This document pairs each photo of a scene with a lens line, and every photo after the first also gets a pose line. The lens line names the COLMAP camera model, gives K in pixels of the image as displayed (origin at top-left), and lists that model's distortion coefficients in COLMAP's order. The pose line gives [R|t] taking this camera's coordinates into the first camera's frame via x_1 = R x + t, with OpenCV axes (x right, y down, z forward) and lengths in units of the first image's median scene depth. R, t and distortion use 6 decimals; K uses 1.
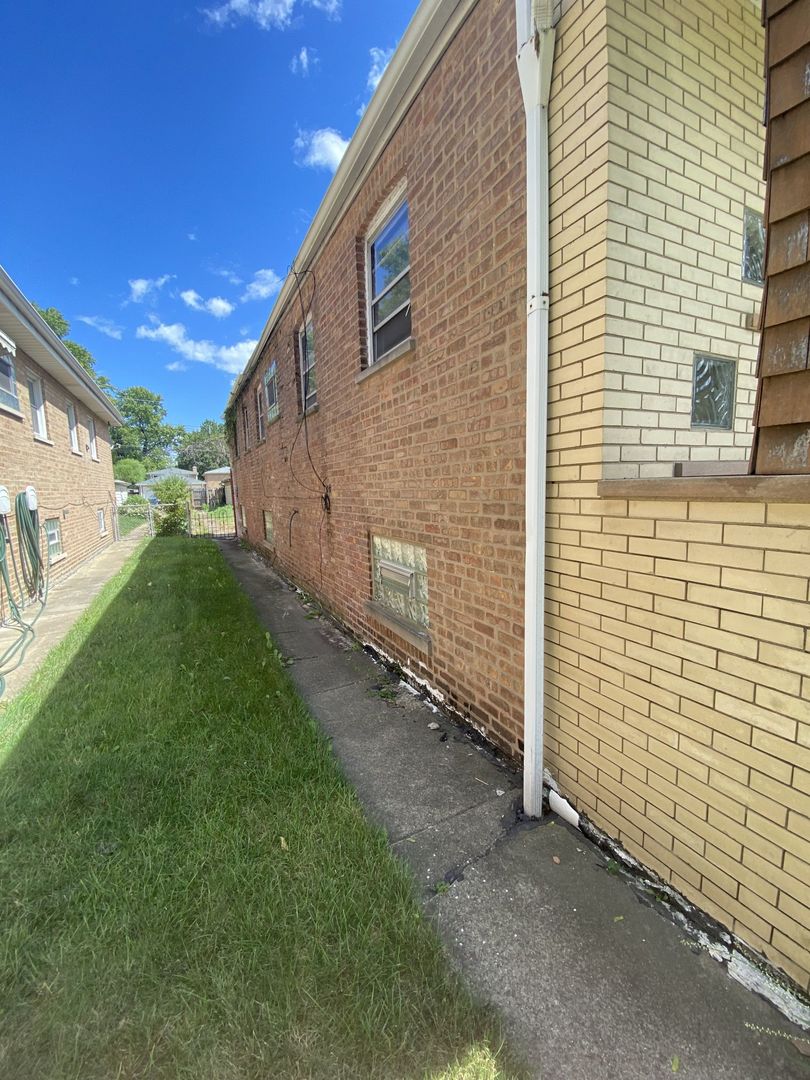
lens RADIAL K [[435.1, 0, 410.2], [0, 435.1, 538.5], [0, 0, 1]] dist [0.001376, -0.010849]
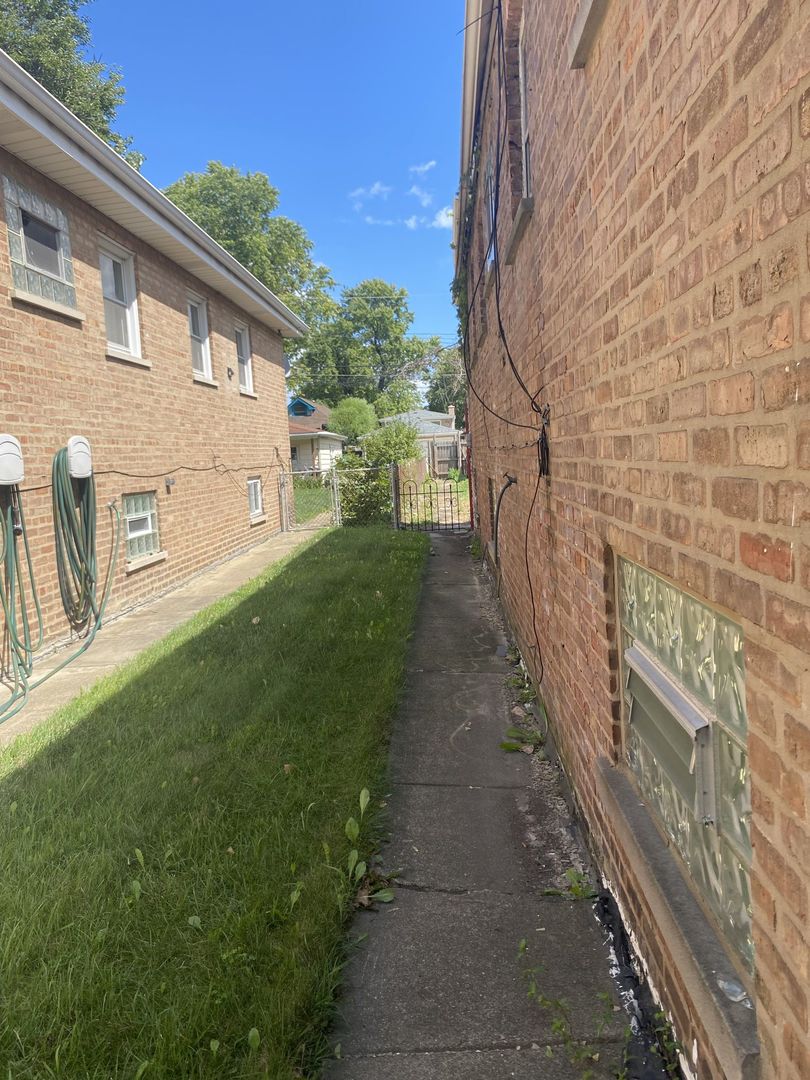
lens RADIAL K [[821.4, 0, 412.0], [0, 821.4, 528.6], [0, 0, 1]] dist [0.003545, -0.009200]
pose [[0.871493, 0.027589, -0.489631, 0.041430], [-0.030192, 0.999541, 0.002581, -0.013471], [0.489478, 0.012534, 0.871926, 0.251471]]
